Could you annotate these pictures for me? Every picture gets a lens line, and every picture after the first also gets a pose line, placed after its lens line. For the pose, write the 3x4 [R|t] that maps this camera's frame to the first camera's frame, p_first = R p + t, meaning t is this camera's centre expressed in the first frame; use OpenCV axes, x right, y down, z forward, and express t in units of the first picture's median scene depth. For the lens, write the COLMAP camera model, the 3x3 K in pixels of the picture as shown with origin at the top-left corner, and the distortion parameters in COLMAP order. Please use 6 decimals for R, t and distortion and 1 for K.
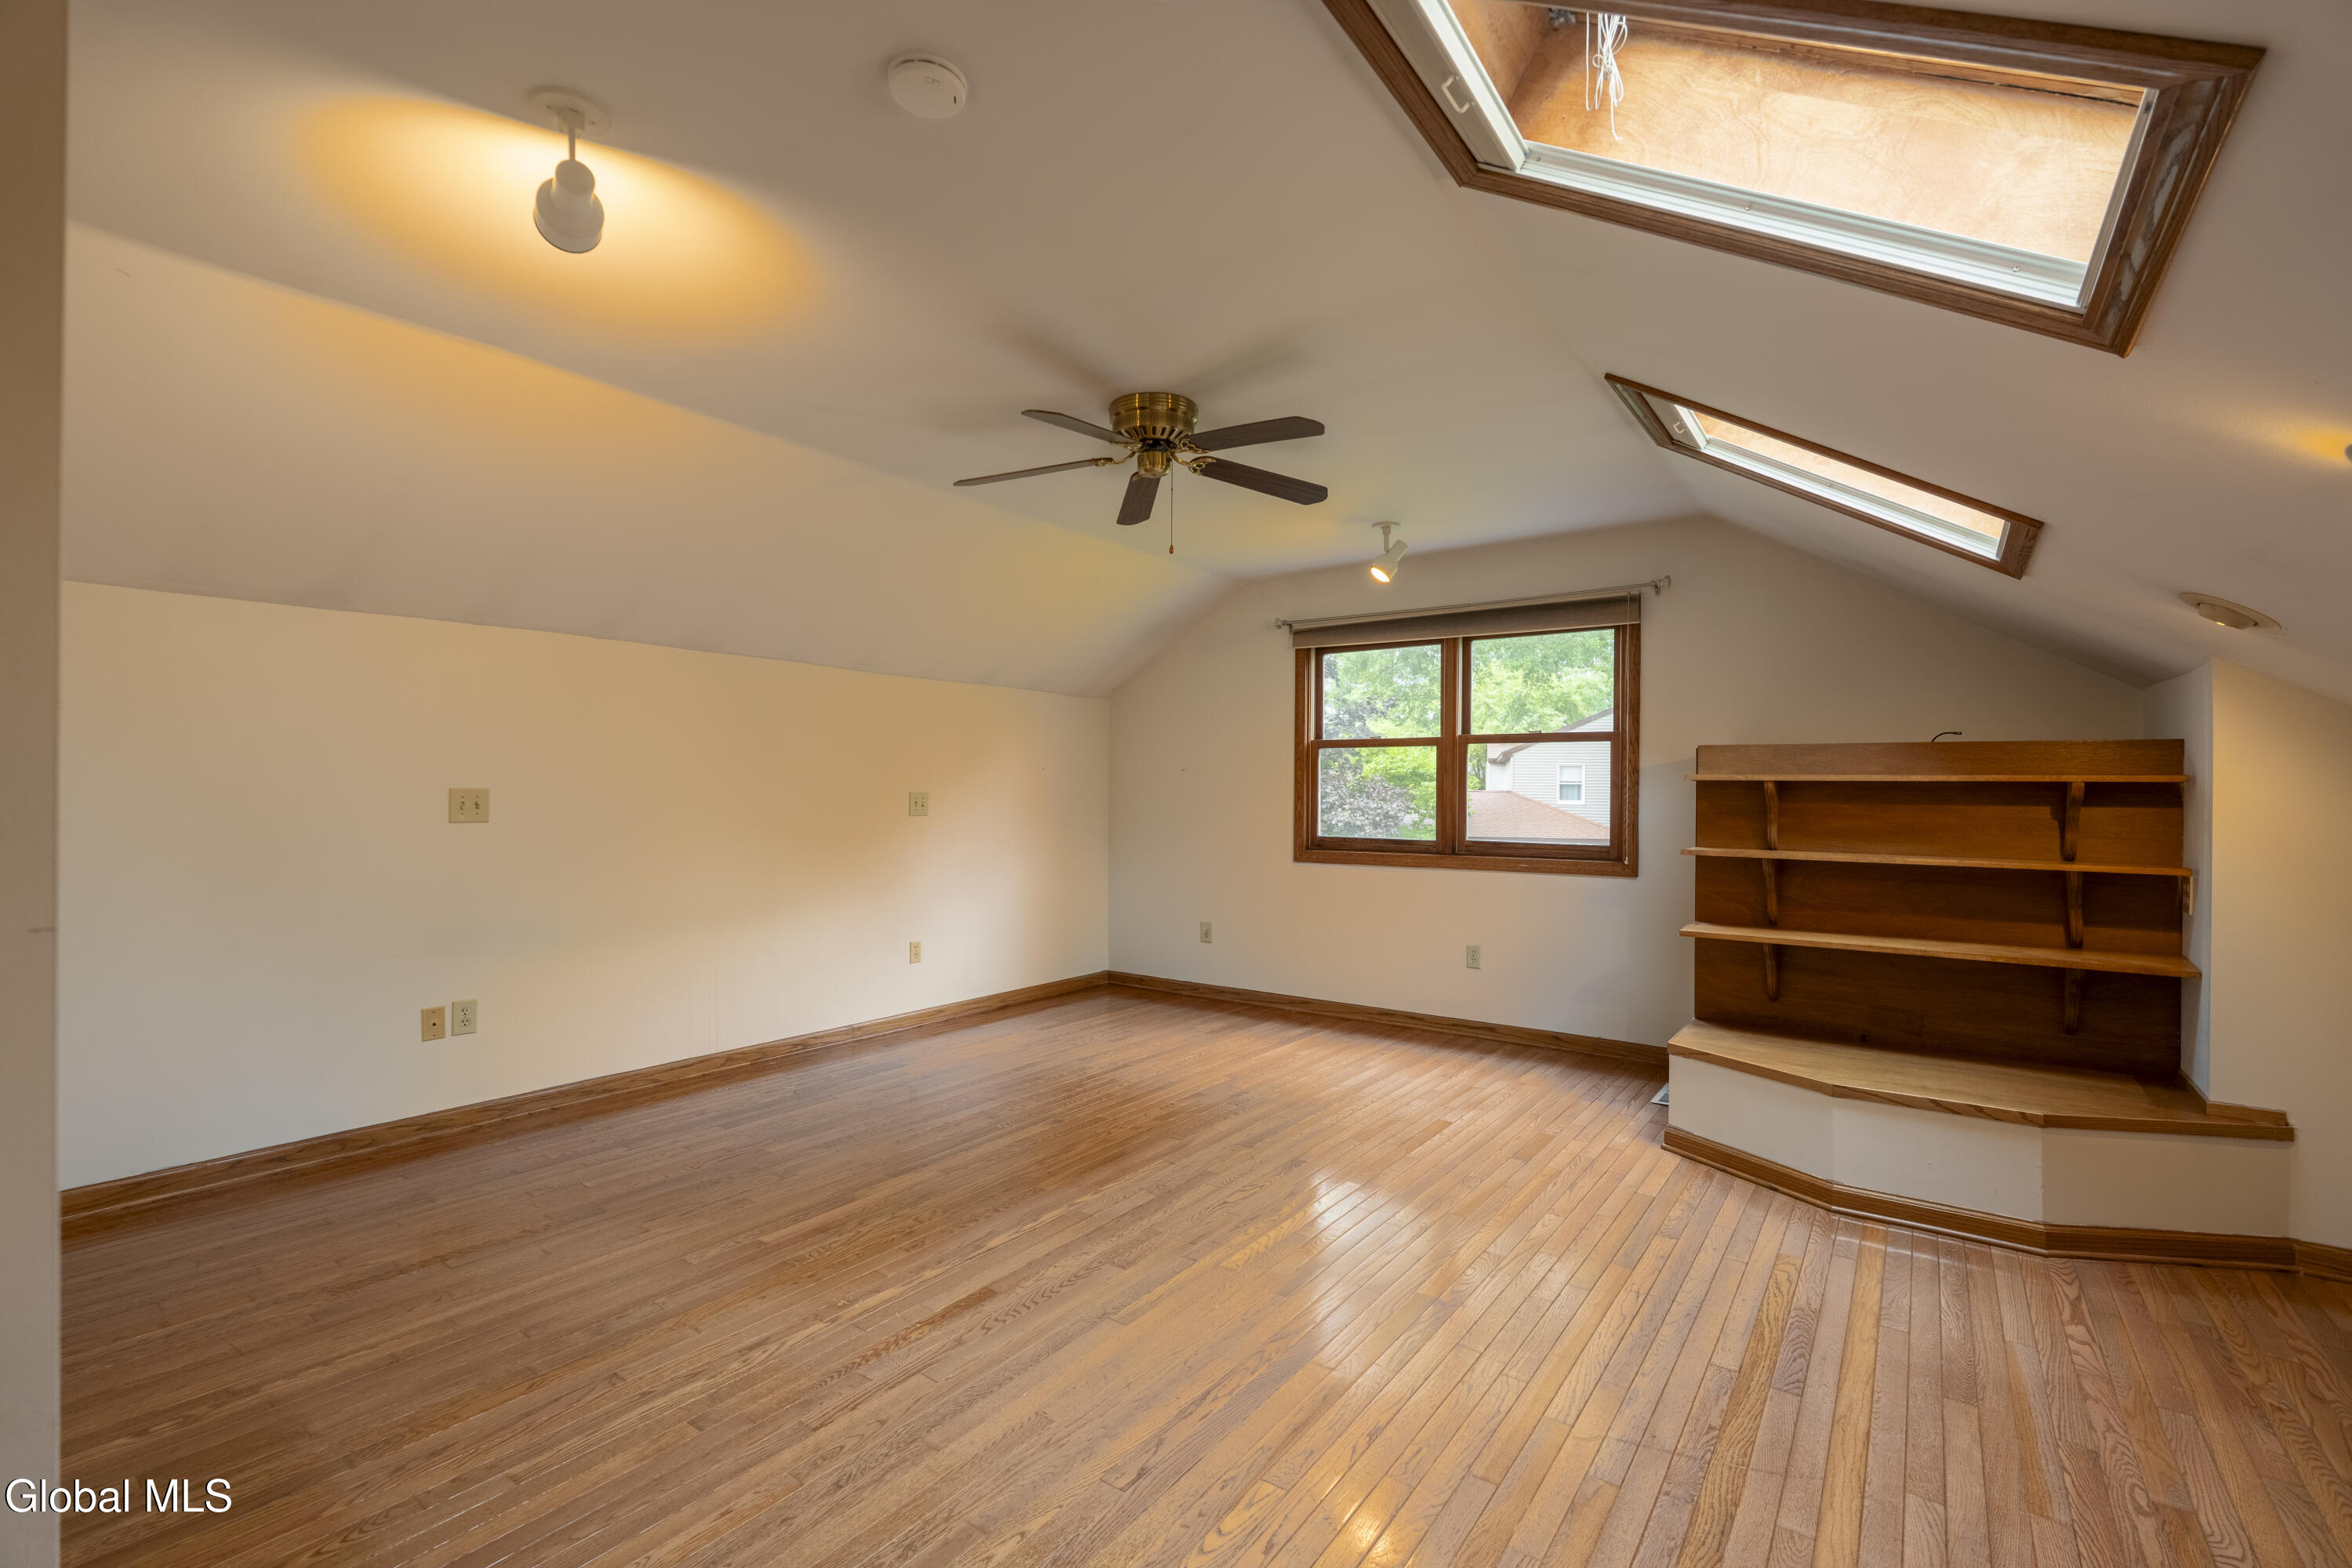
lens RADIAL K [[1028.4, 0, 1155.4], [0, 1028.4, 778.8], [0, 0, 1]] dist [-0.005236, -0.000343]
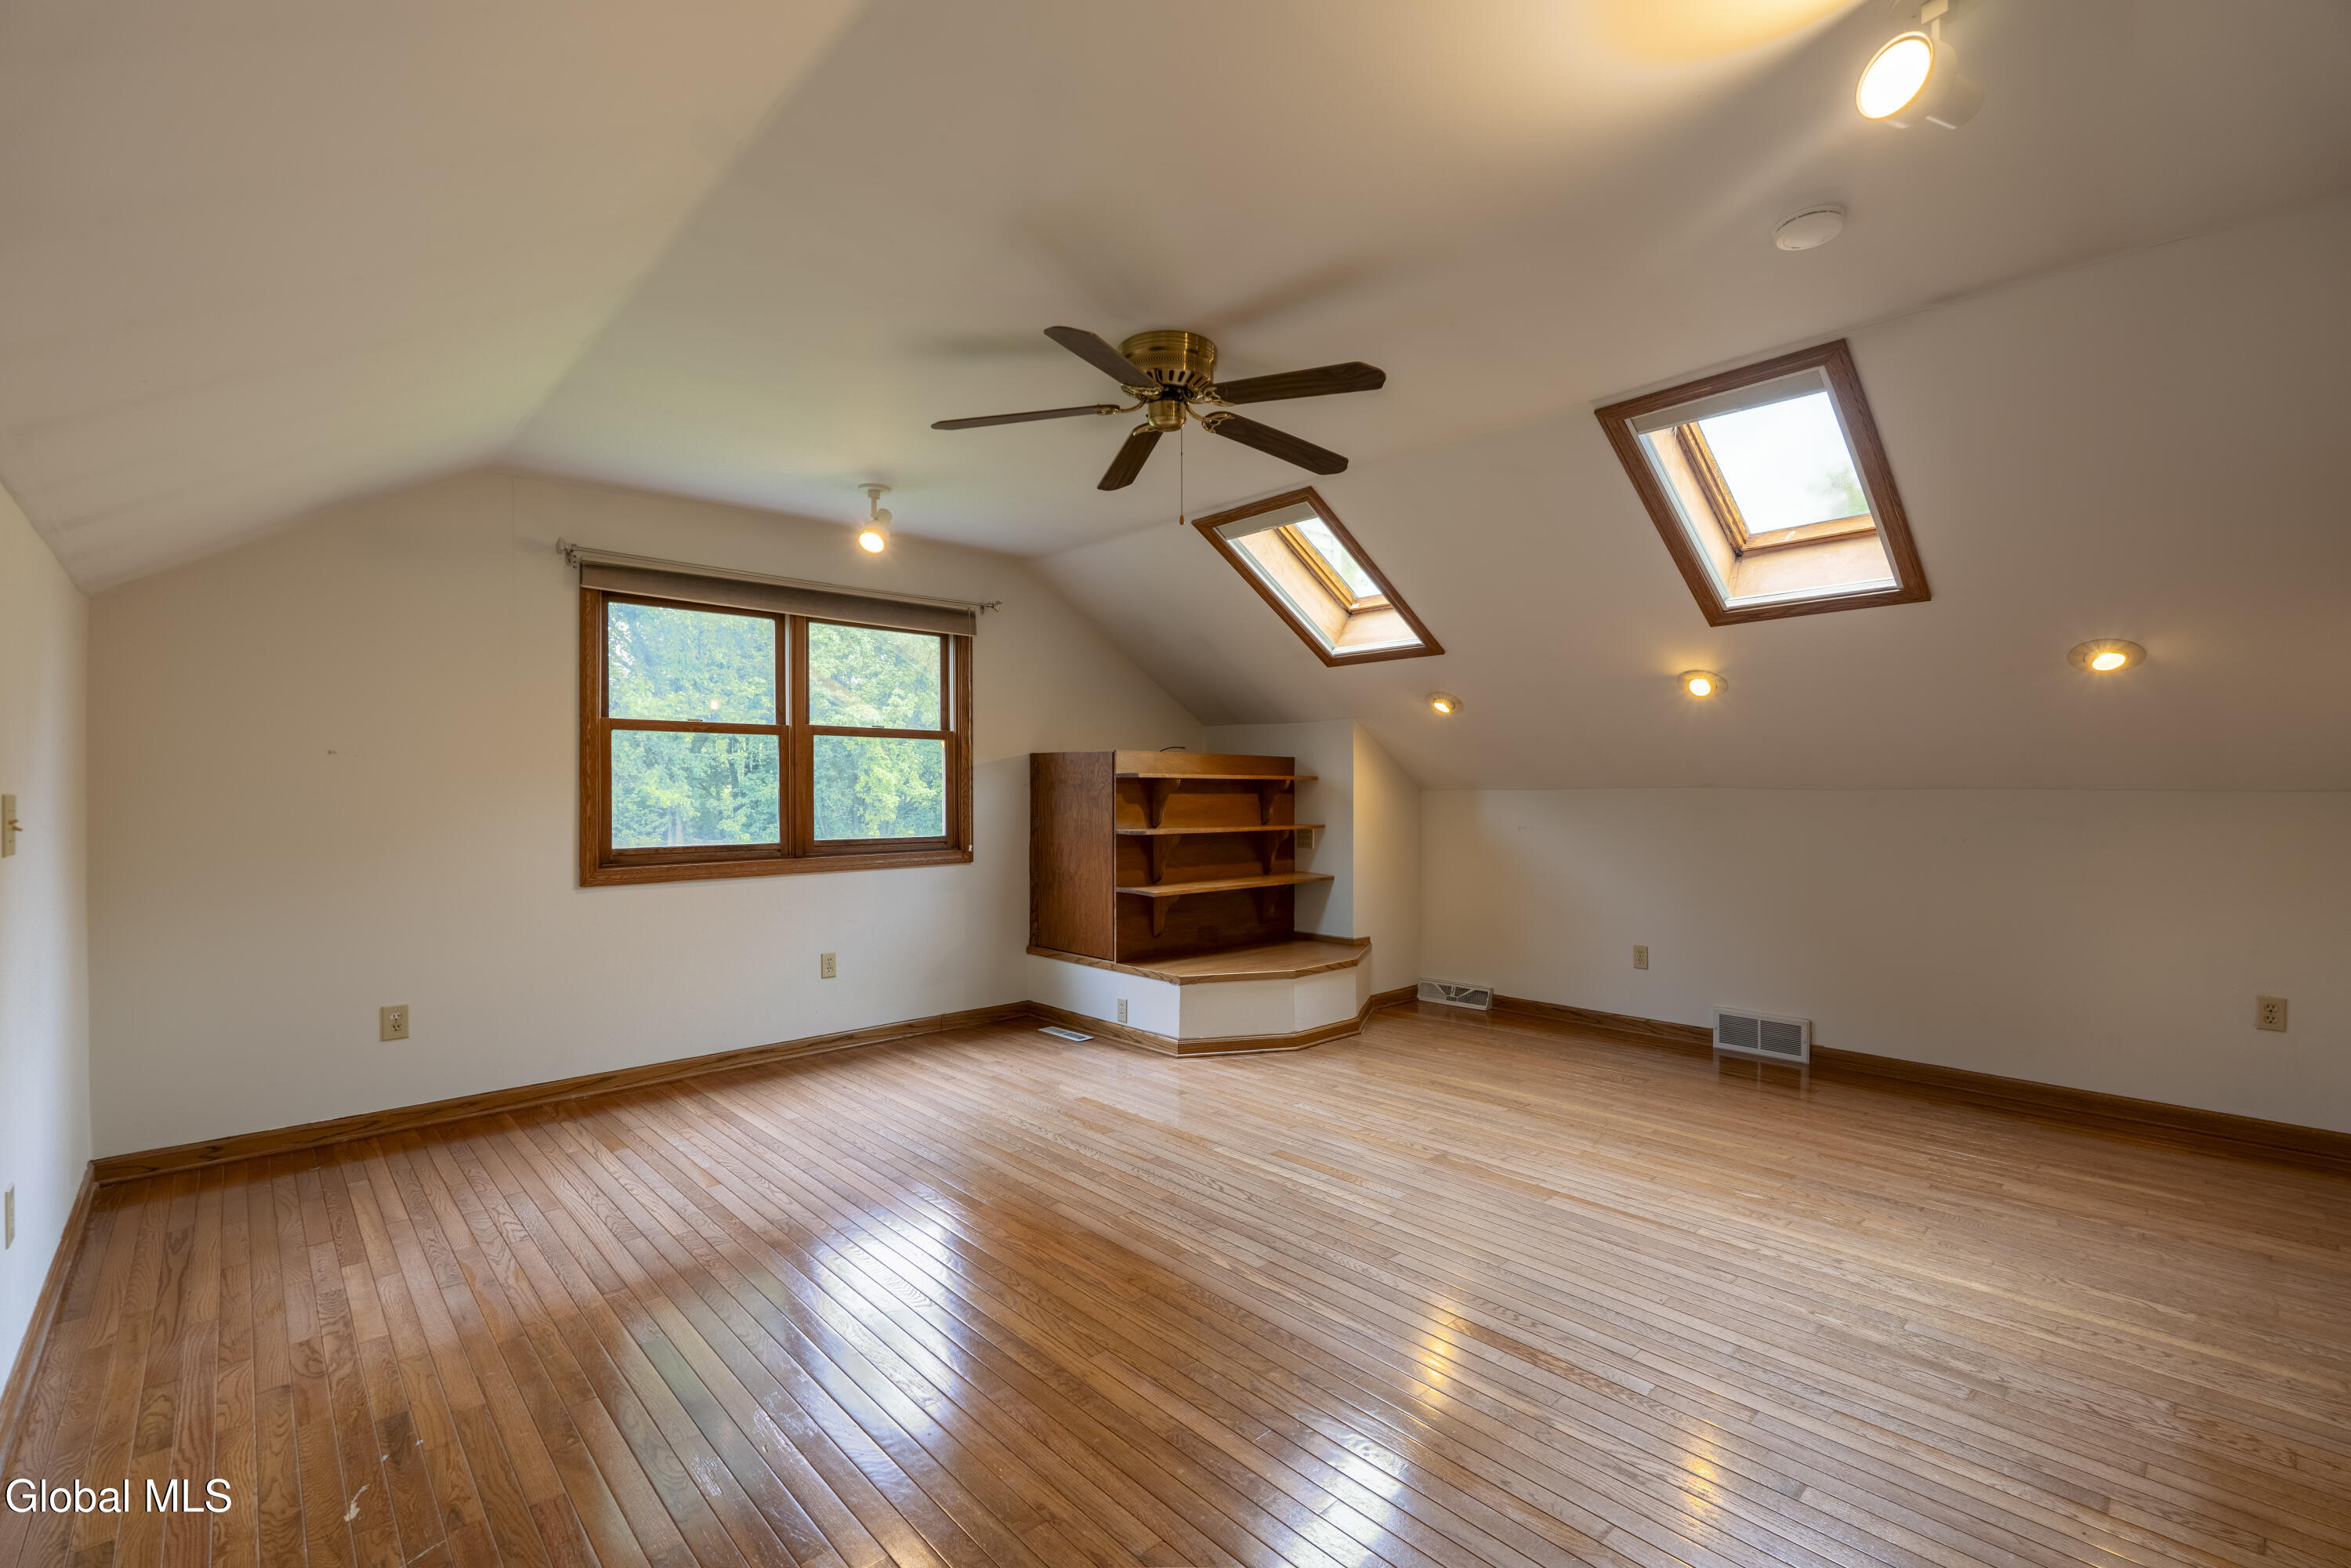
lens RADIAL K [[1027.9, 0, 1170.2], [0, 1027.9, 785.3], [0, 0, 1]] dist [-0.005236, -0.000343]
pose [[0.189008, -0.004158, 0.981967, -0.560905], [-0.006704, 0.999962, 0.005524, 0.003876], [-0.981953, -0.007627, 0.188973, 0.542006]]
